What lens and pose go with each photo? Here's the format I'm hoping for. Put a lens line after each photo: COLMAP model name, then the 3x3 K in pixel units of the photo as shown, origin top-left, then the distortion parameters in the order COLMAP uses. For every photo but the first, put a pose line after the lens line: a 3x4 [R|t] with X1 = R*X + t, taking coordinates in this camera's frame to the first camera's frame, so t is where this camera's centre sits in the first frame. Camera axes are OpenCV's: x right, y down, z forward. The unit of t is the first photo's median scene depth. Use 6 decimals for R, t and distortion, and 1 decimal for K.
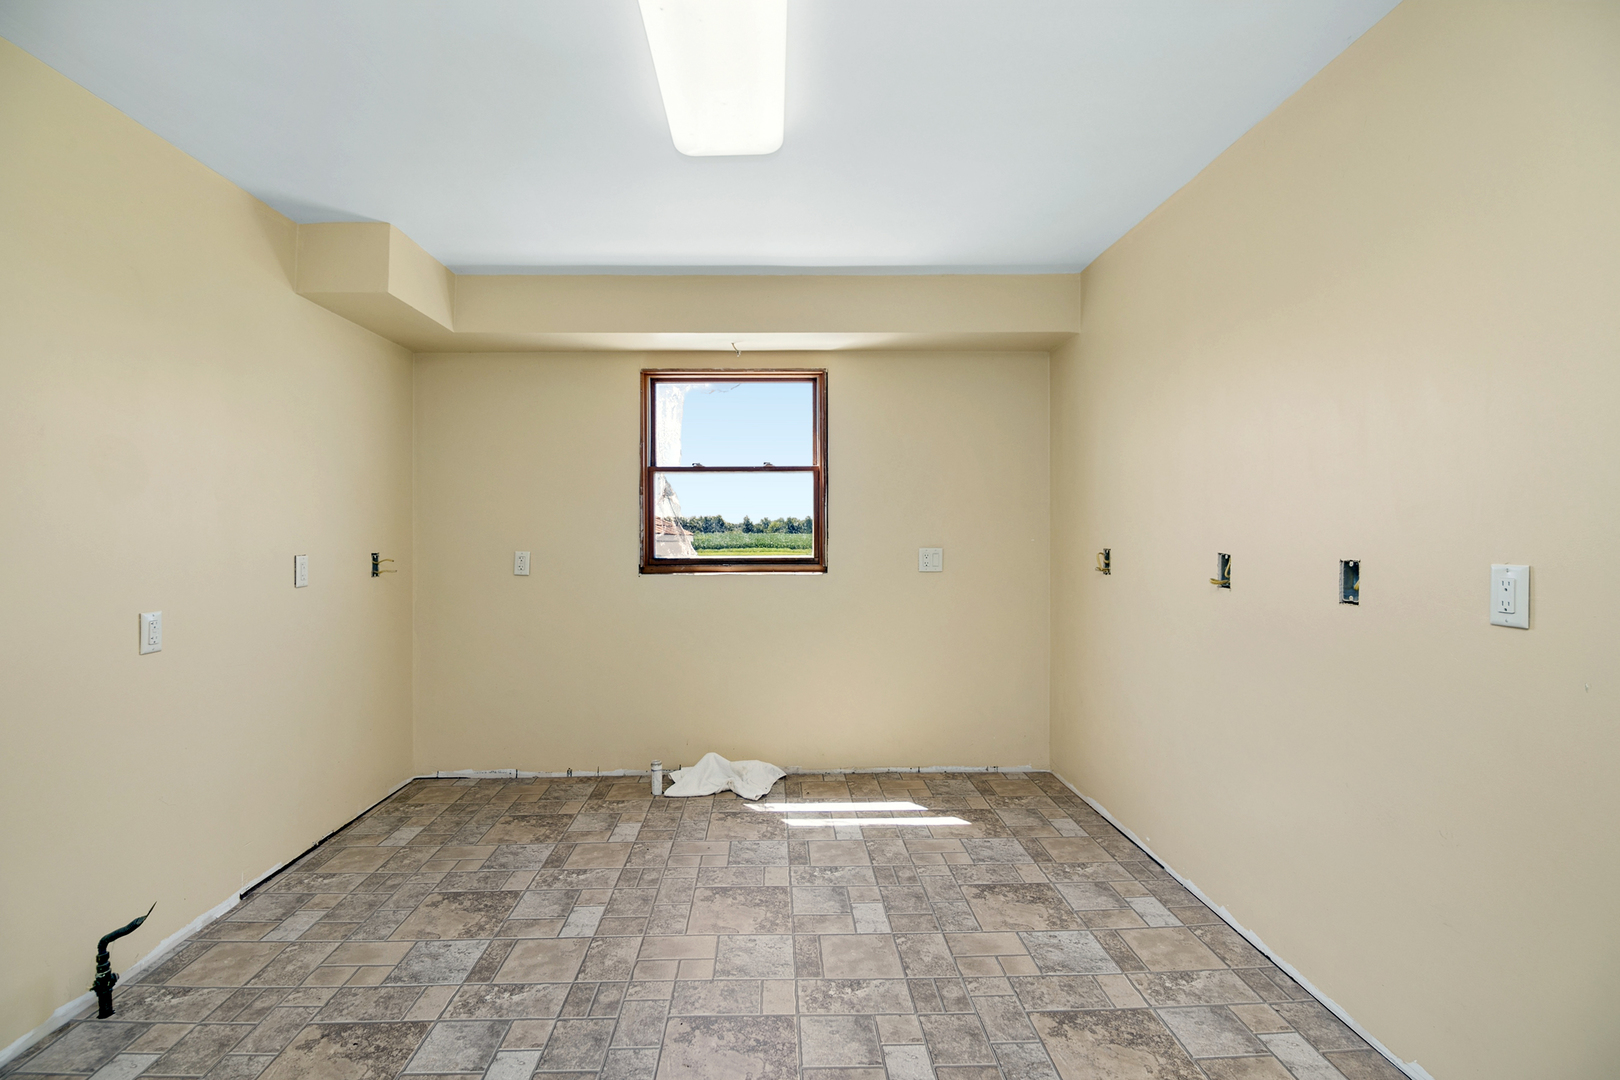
lens RADIAL K [[739.3, 0, 805.5], [0, 739.3, 536.9], [0, 0, 1]] dist [-0.017099, -0.001616]
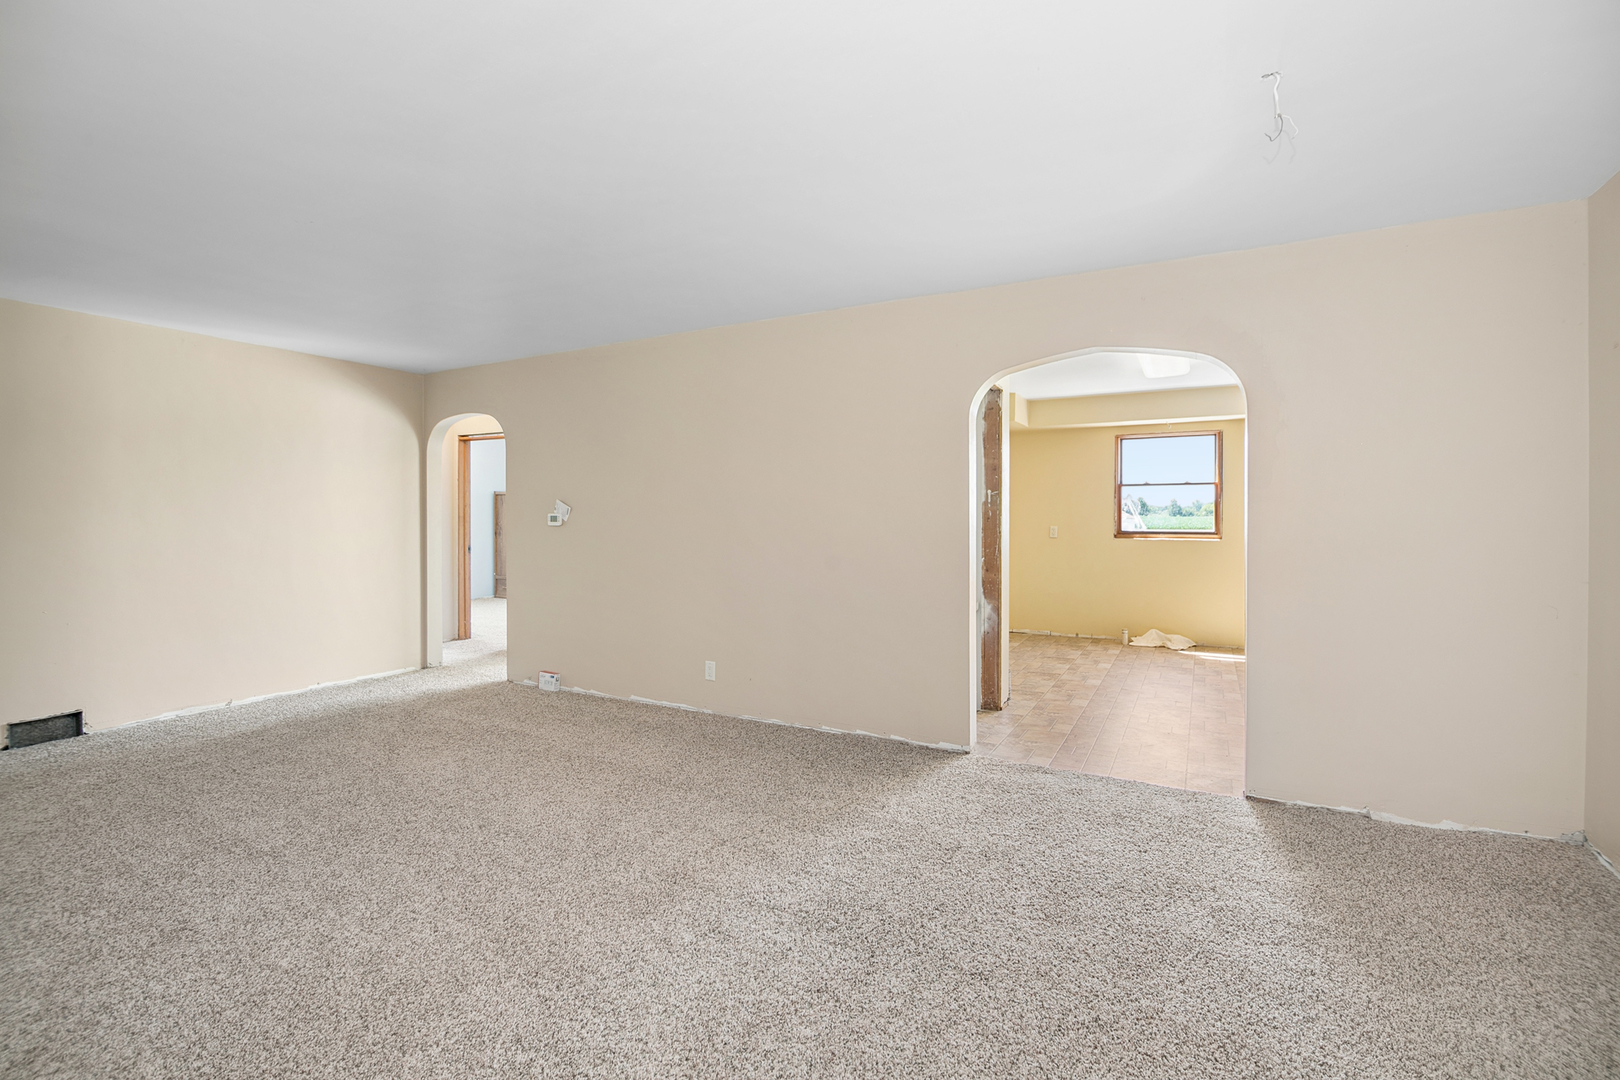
lens RADIAL K [[739.3, 0, 796.0], [0, 739.3, 523.8], [0, 0, 1]] dist [-0.017099, -0.001616]
pose [[0.850084, 0.006712, -0.526604, 0.091289], [-0.004132, 0.999973, 0.006075, 0.001976], [0.526630, -0.002988, 0.850089, -1.143428]]
